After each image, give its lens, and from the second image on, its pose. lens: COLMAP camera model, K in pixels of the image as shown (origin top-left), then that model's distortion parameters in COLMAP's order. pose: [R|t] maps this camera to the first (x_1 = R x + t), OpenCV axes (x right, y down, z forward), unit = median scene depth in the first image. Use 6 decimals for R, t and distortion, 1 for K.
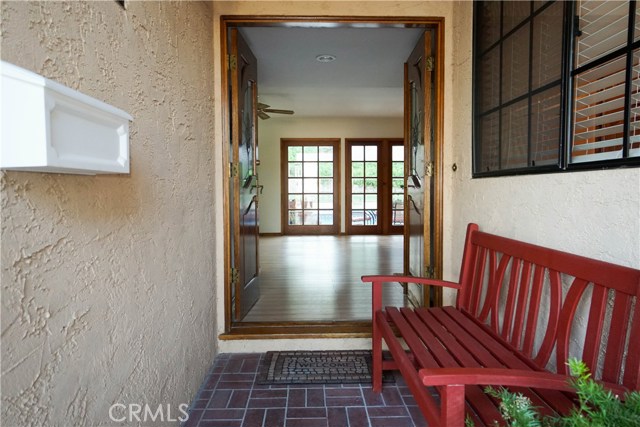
lens RADIAL K [[418.8, 0, 320.0], [0, 418.8, 213.5], [0, 0, 1]] dist [0.004381, 0.000827]
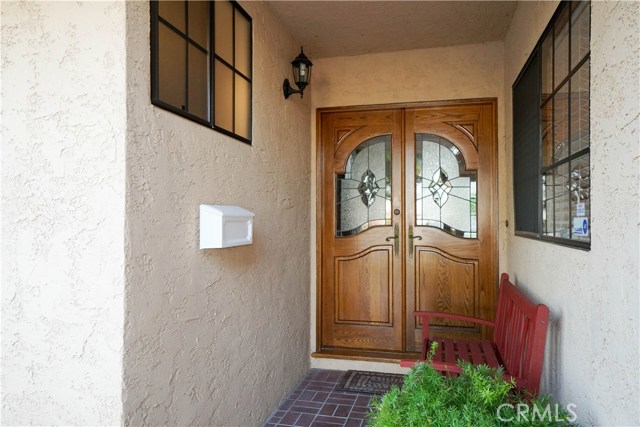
lens RADIAL K [[503.8, 0, 320.0], [0, 503.8, 213.5], [0, 0, 1]] dist [0.047445, -0.000385]
pose [[0.961065, 0.000645, -0.276320, 0.217677], [-0.017260, 0.998185, -0.057704, -0.048375], [0.275782, 0.060226, 0.959332, -0.515893]]
